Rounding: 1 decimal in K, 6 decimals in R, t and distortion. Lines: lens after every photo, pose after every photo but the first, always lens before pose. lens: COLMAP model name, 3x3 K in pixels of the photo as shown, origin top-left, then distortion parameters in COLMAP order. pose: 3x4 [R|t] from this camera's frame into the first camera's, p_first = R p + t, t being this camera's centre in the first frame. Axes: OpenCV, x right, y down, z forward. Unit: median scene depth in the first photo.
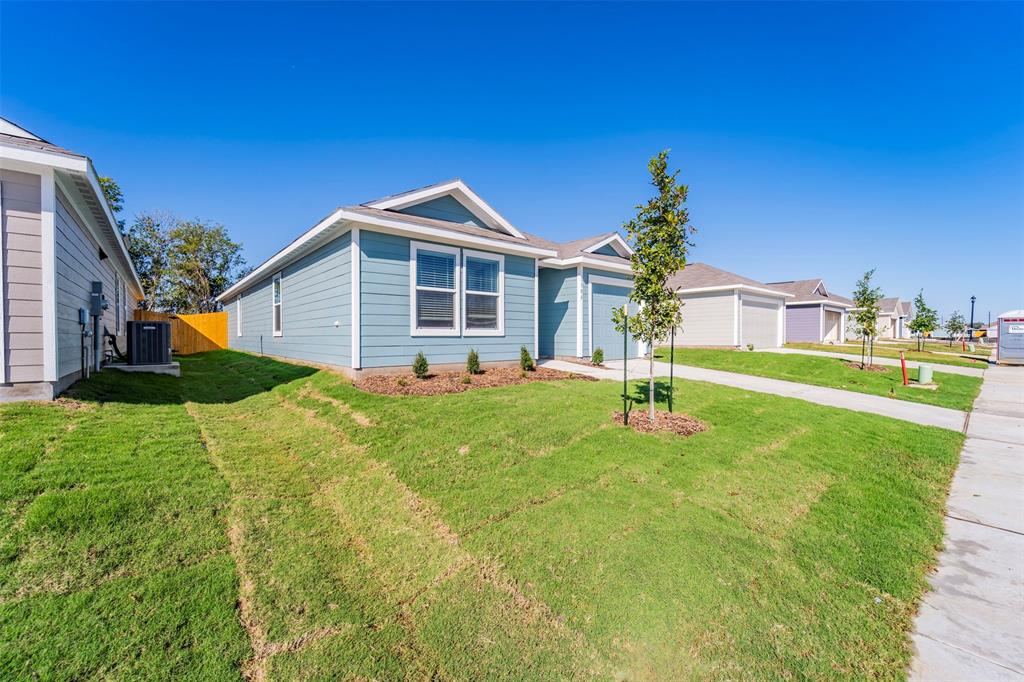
lens RADIAL K [[417.3, 0, 515.4], [0, 417.3, 335.6], [0, 0, 1]] dist [0.007334, -0.001406]
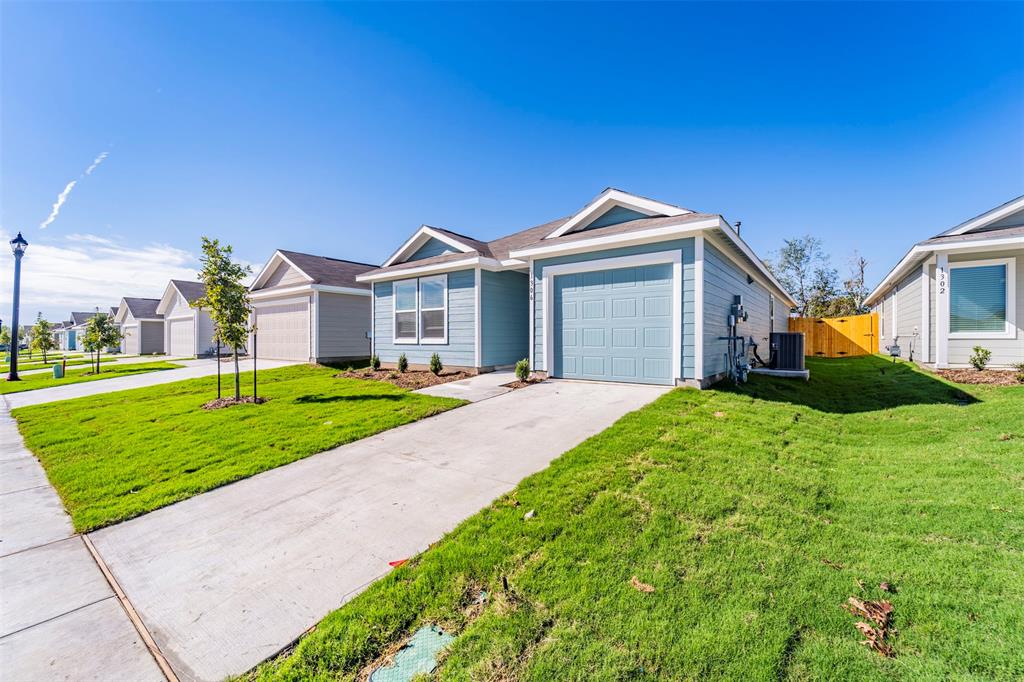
lens RADIAL K [[417.3, 0, 532.5], [0, 417.3, 340.8], [0, 0, 1]] dist [0.007334, -0.001406]
pose [[0.236791, -0.008446, -0.971524, 1.230657], [-0.001710, 0.999957, -0.009110, 0.002946], [0.971559, 0.003819, 0.236767, 1.022861]]
